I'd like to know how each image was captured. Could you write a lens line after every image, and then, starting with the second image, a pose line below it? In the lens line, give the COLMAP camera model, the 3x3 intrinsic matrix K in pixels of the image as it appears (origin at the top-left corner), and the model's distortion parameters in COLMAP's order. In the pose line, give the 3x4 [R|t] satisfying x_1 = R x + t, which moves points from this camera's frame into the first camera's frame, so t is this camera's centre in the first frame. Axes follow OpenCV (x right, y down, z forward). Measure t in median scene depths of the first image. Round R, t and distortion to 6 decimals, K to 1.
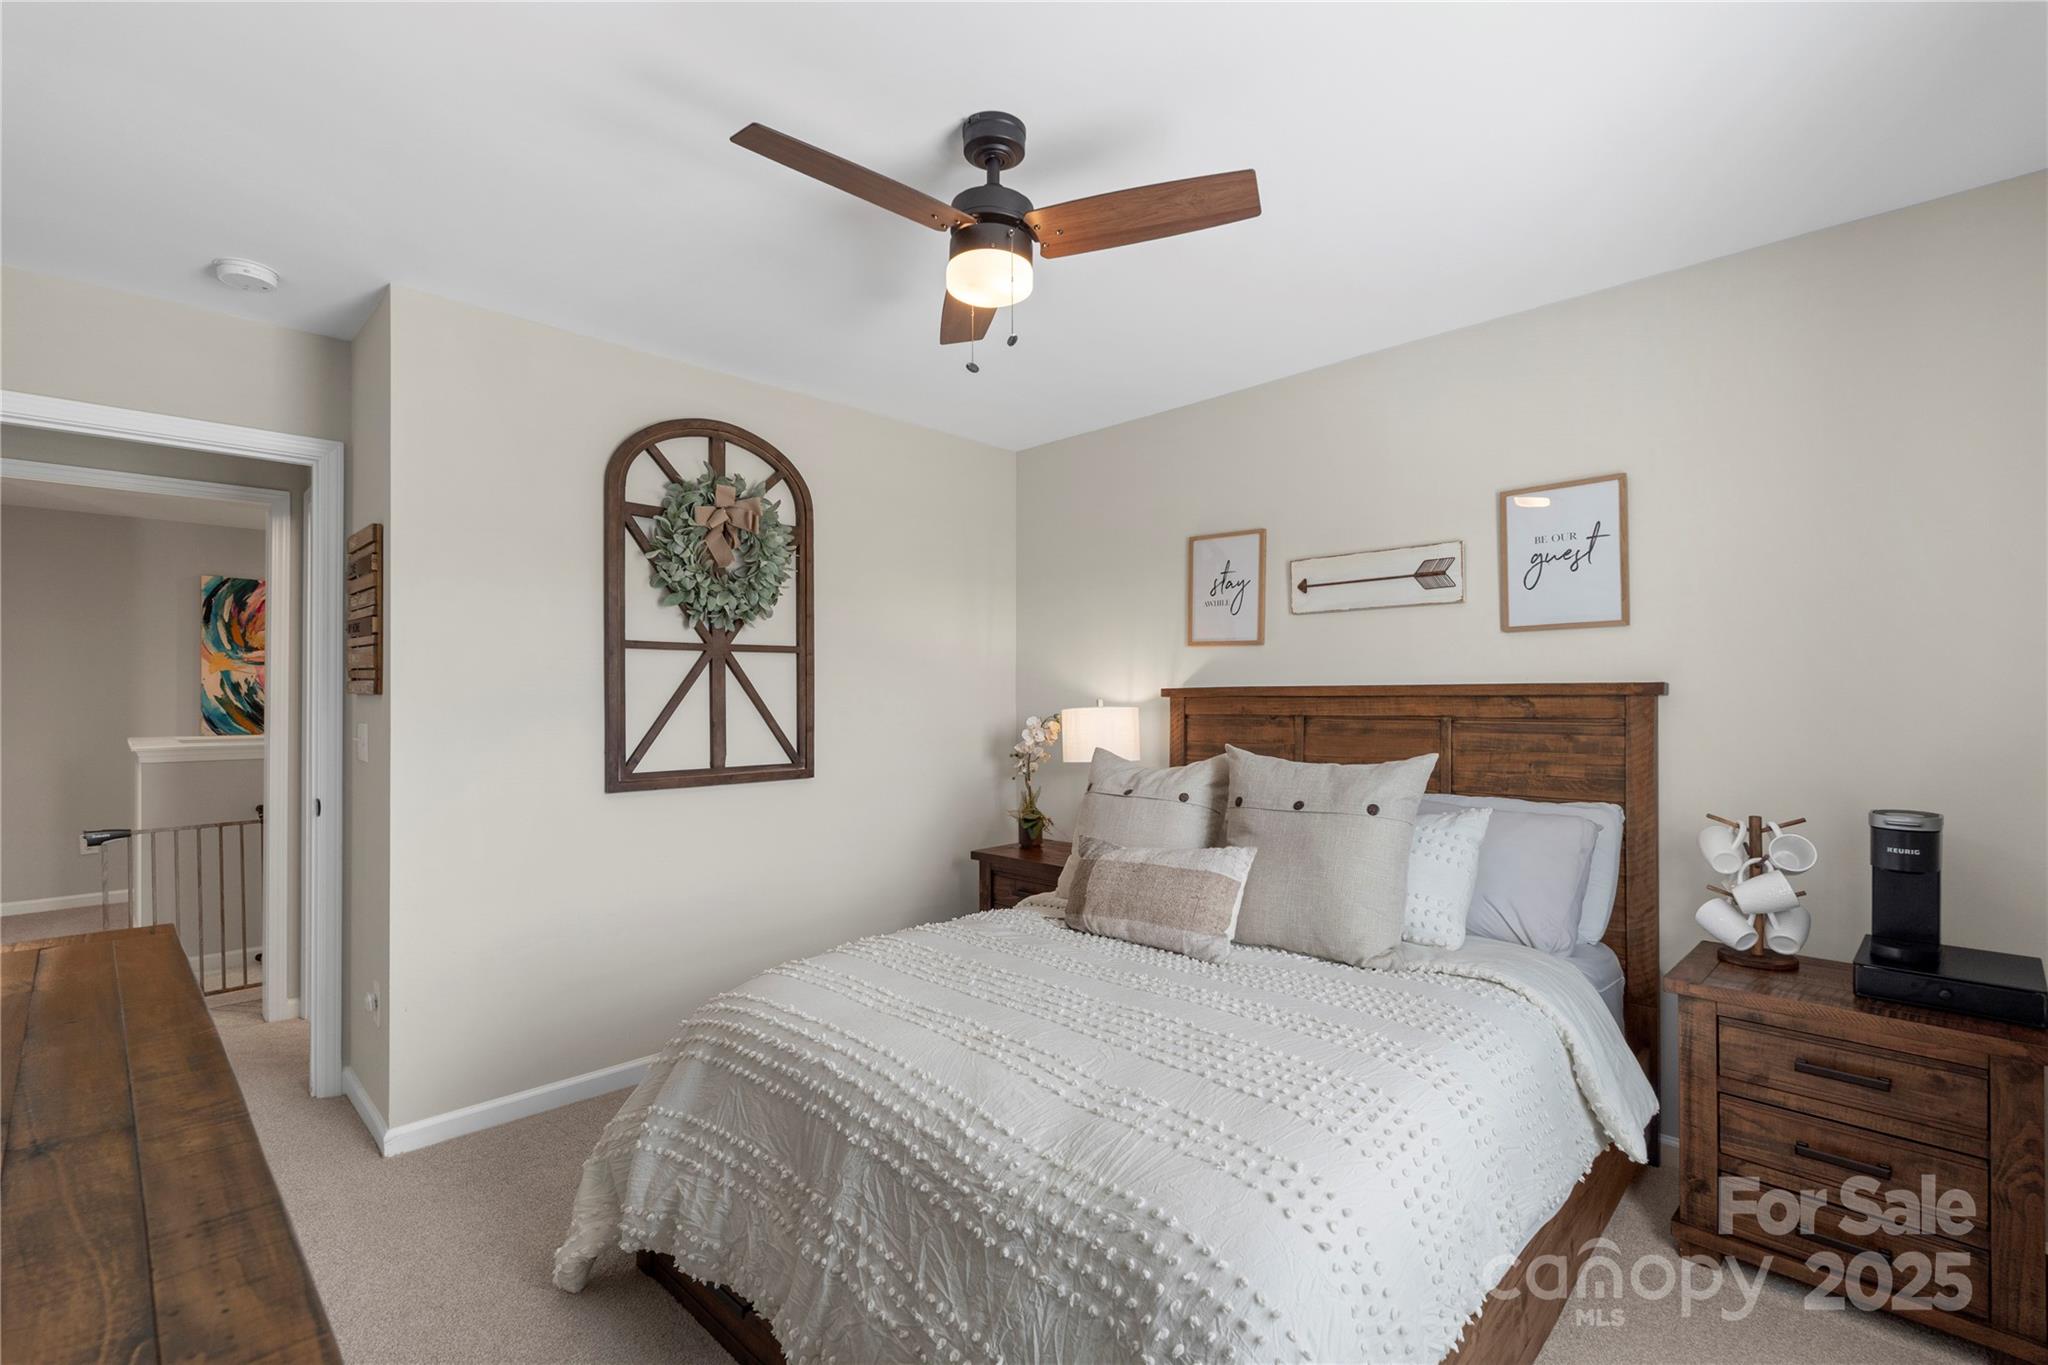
lens RADIAL K [[932.7, 0, 1027.9], [0, 932.7, 685.1], [0, 0, 1]] dist [-0.001932, 0.000271]
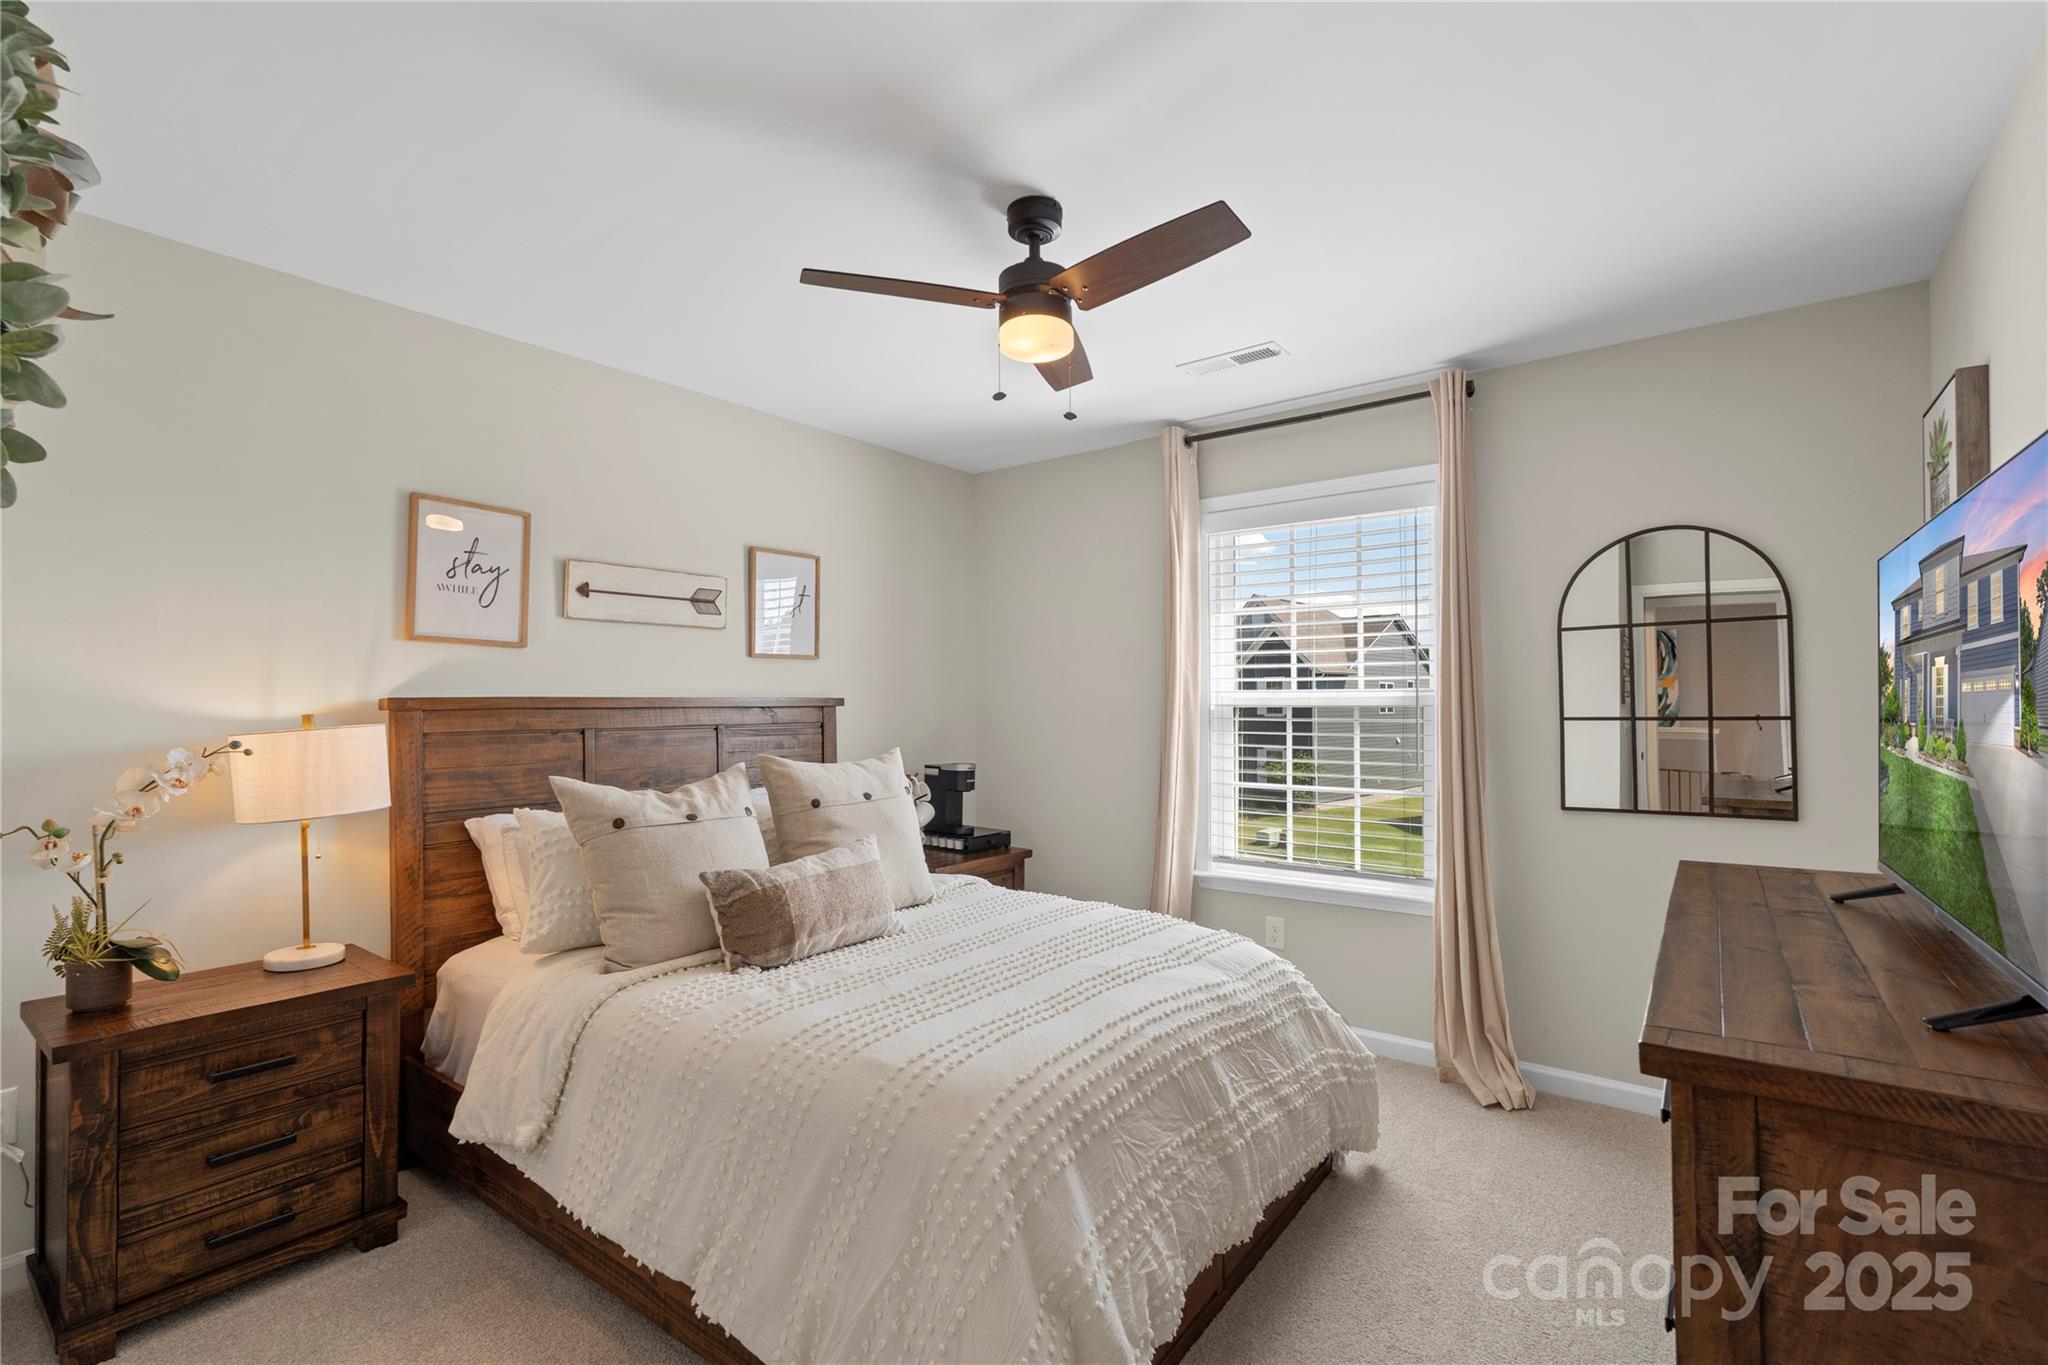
lens RADIAL K [[914.2, 0, 1029.0], [0, 914.2, 686.4], [0, 0, 1]] dist [-0.003177, 0.000945]
pose [[-0.134904, 0.022336, 0.990607, -0.703127], [-0.007622, 0.999693, -0.023579, 0.008959], [-0.990829, -0.010731, -0.134692, 0.722682]]
